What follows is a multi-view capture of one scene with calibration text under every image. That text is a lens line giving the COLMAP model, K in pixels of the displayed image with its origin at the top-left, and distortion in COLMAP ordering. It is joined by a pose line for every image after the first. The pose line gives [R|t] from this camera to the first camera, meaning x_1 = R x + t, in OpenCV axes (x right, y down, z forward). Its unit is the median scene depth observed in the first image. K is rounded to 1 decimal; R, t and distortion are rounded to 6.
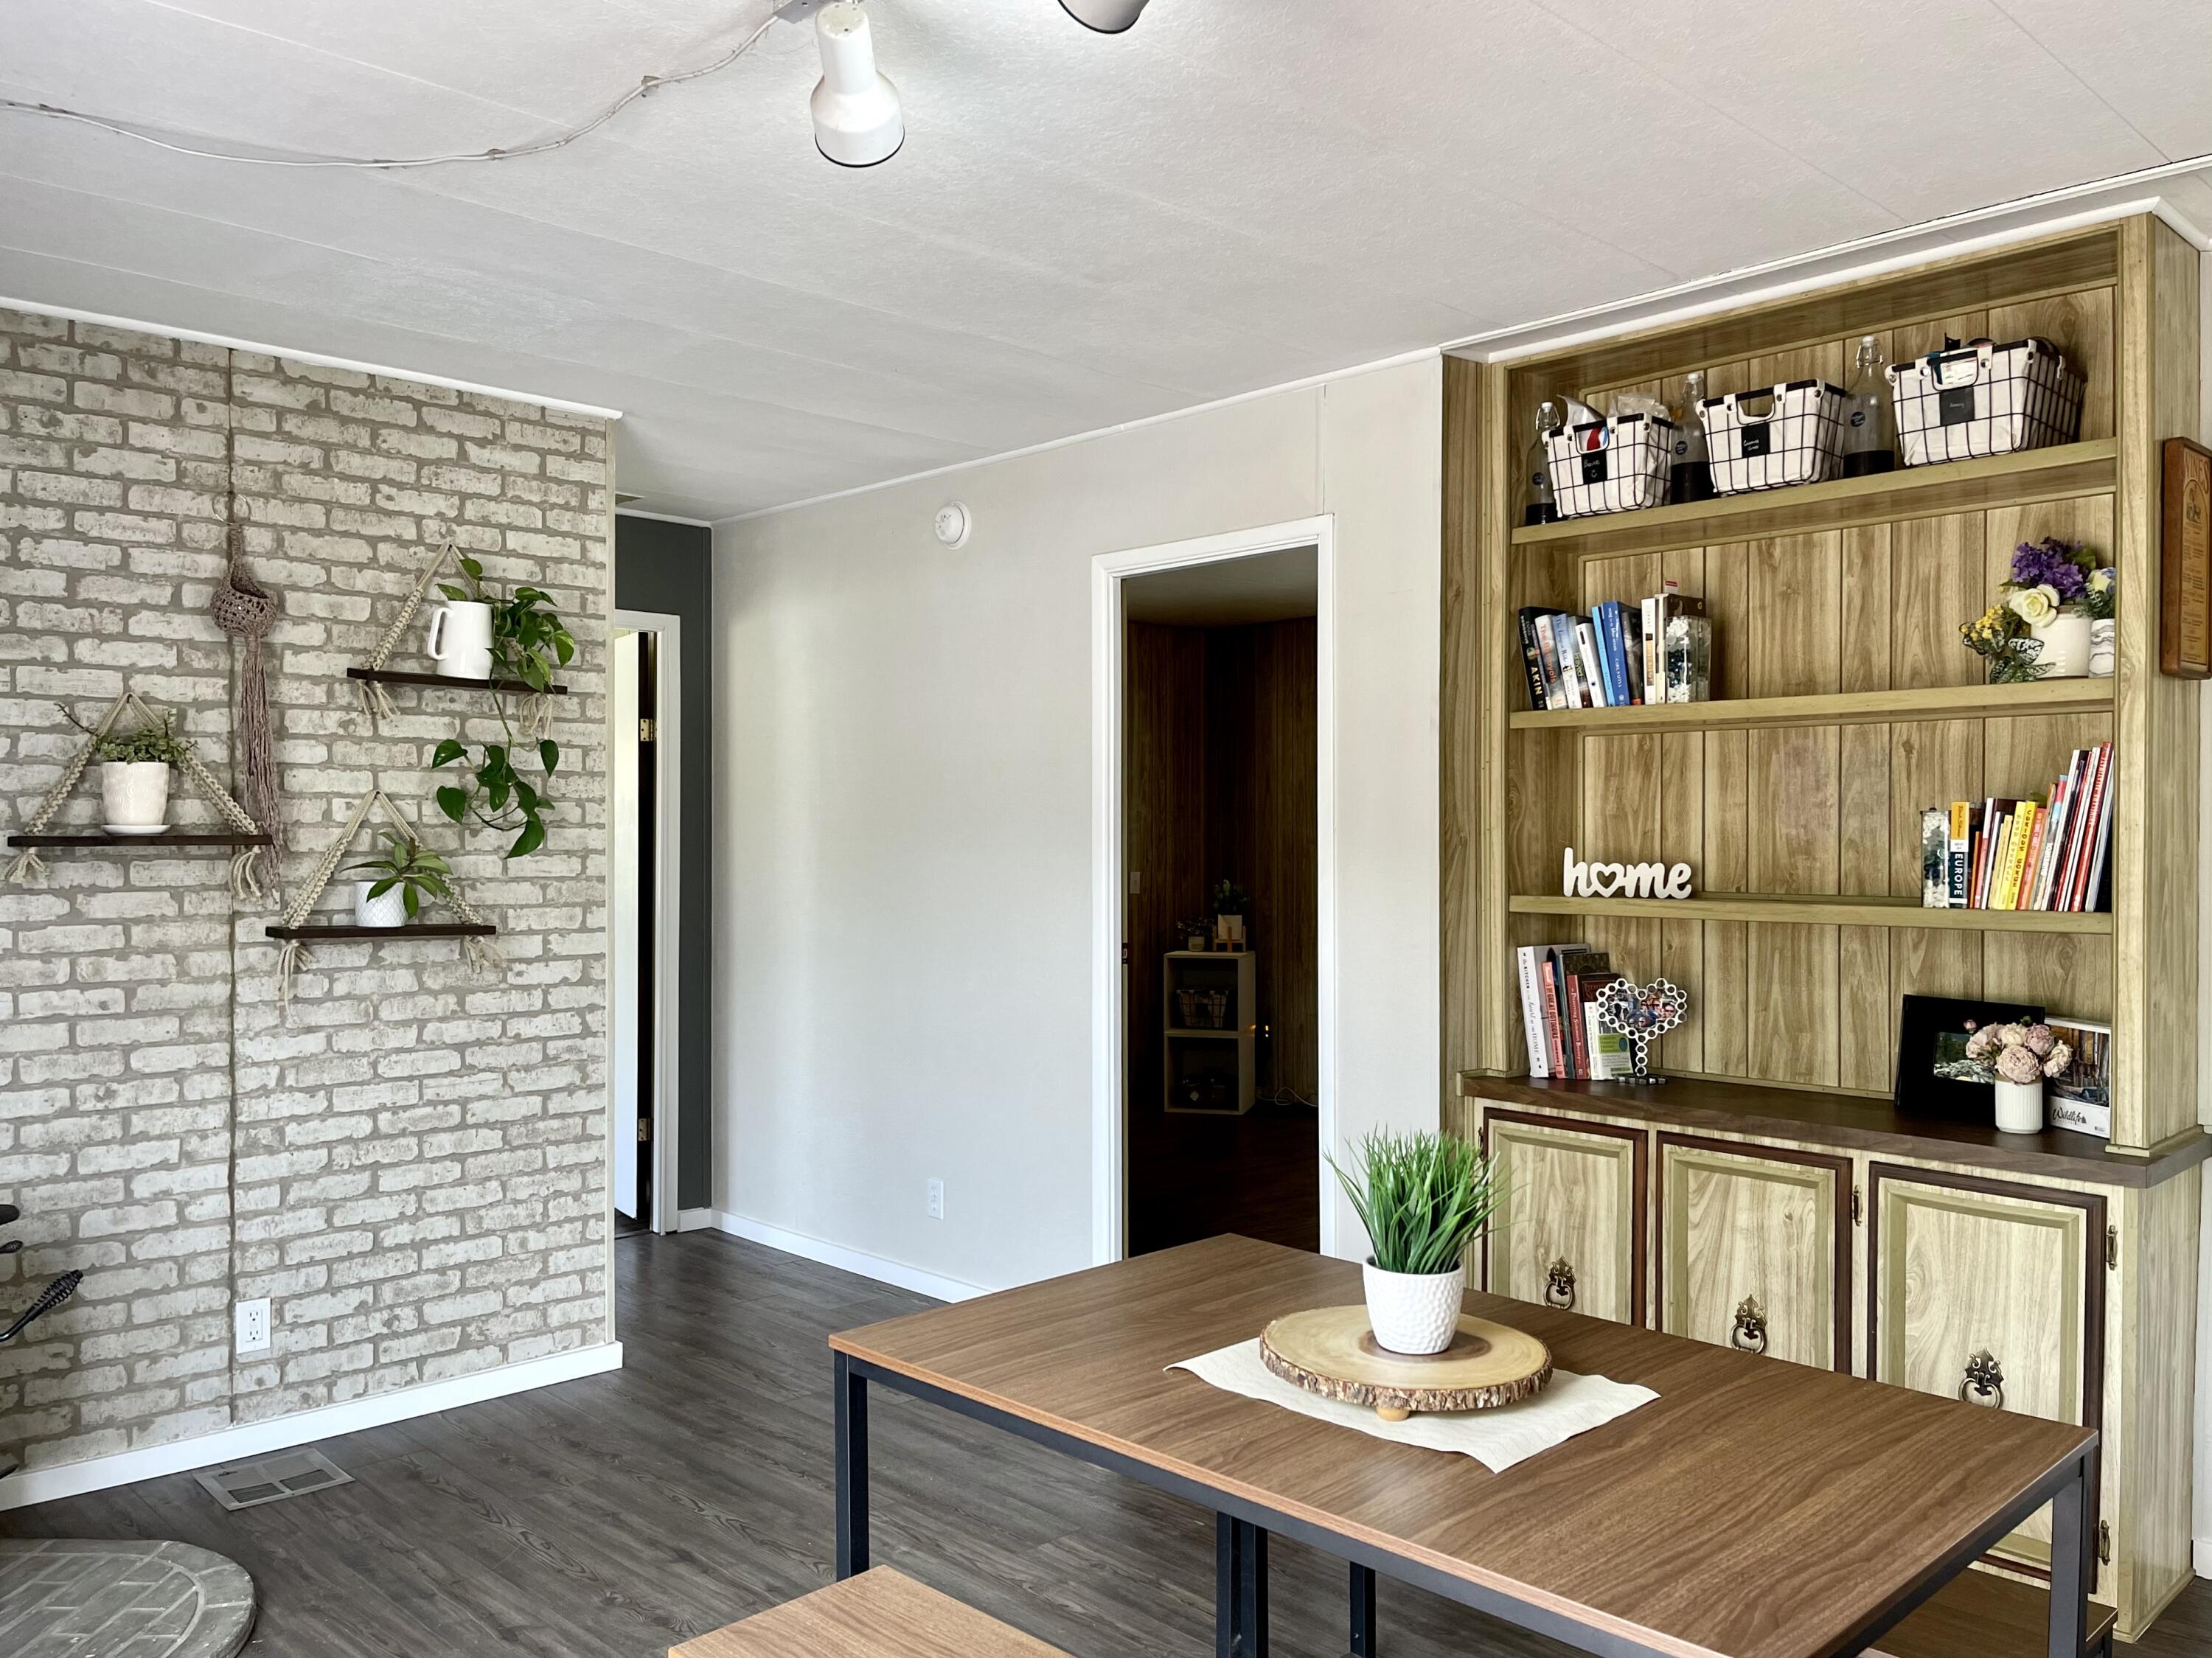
lens RADIAL K [[1712.2, 0, 1110.5], [0, 1712.2, 837.7], [0, 0, 1]] dist [0.076575, -0.052295]
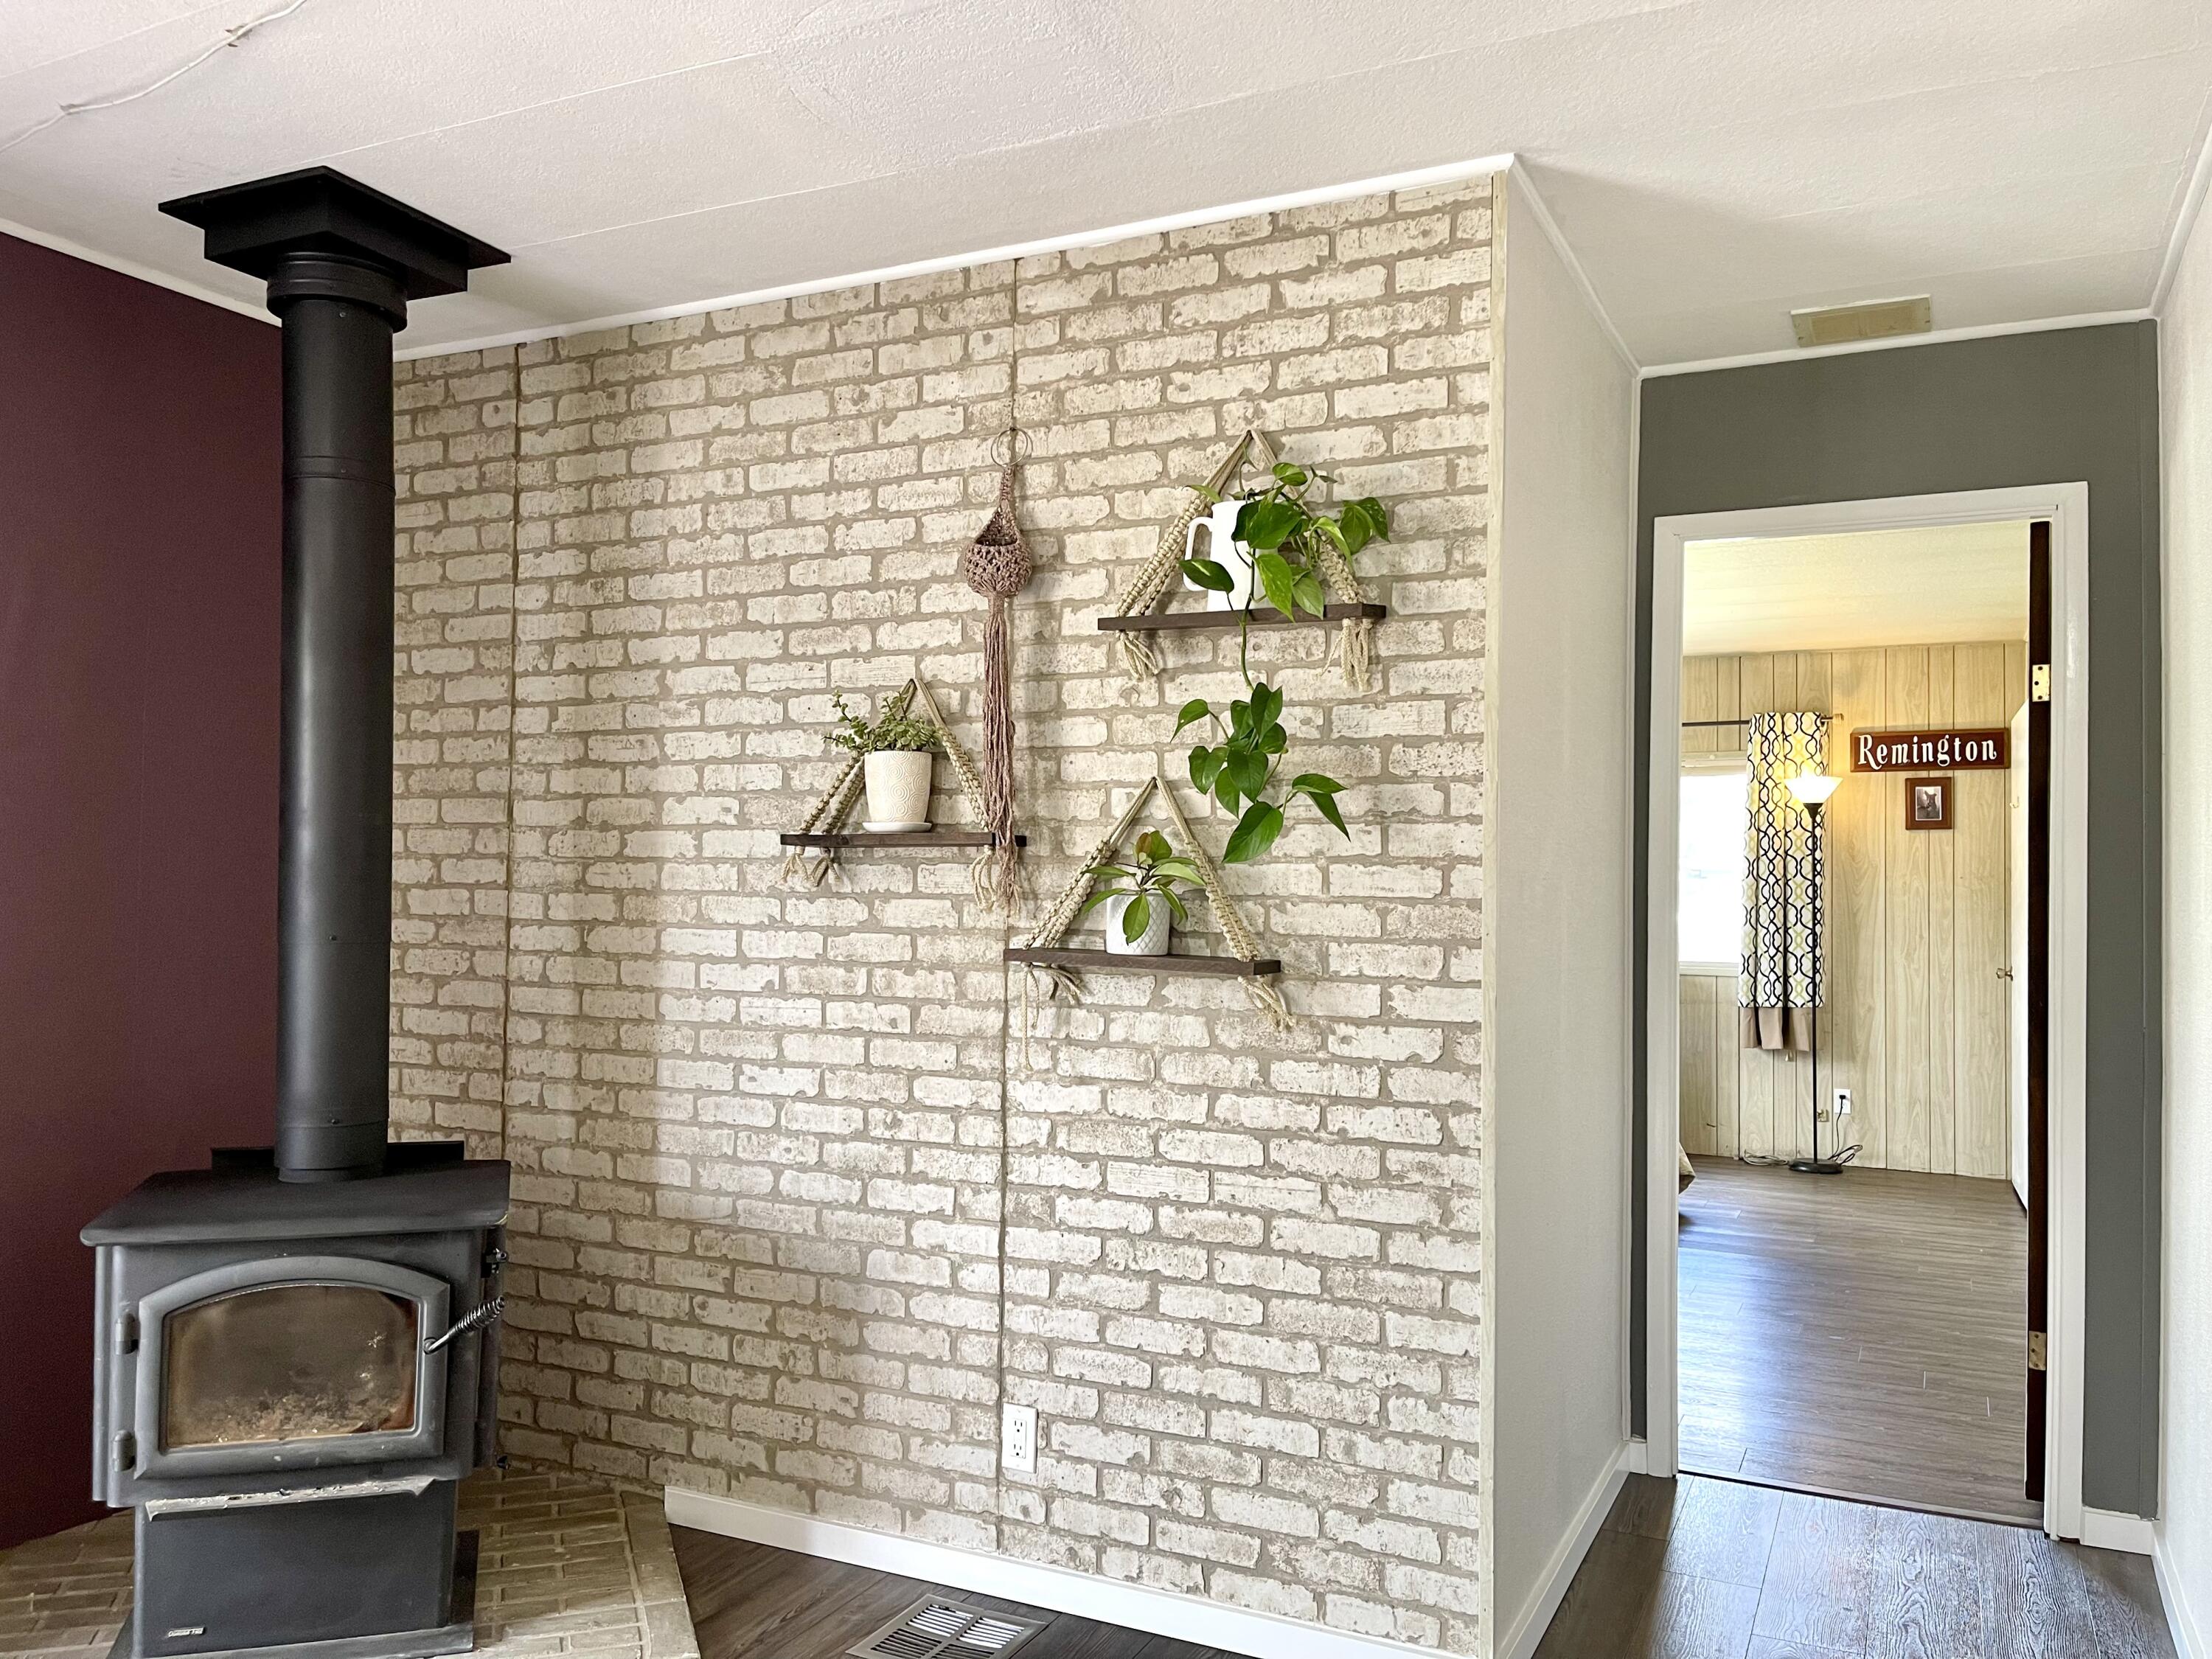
lens RADIAL K [[1712.3, 0, 1105.4], [0, 1712.3, 821.7], [0, 0, 1]] dist [0.076575, -0.052295]
pose [[0.340202, -0.023197, -0.940066, 0.278225], [-0.007966, 0.999589, -0.027549, 0.013782], [0.940319, 0.016861, 0.339877, 0.735825]]
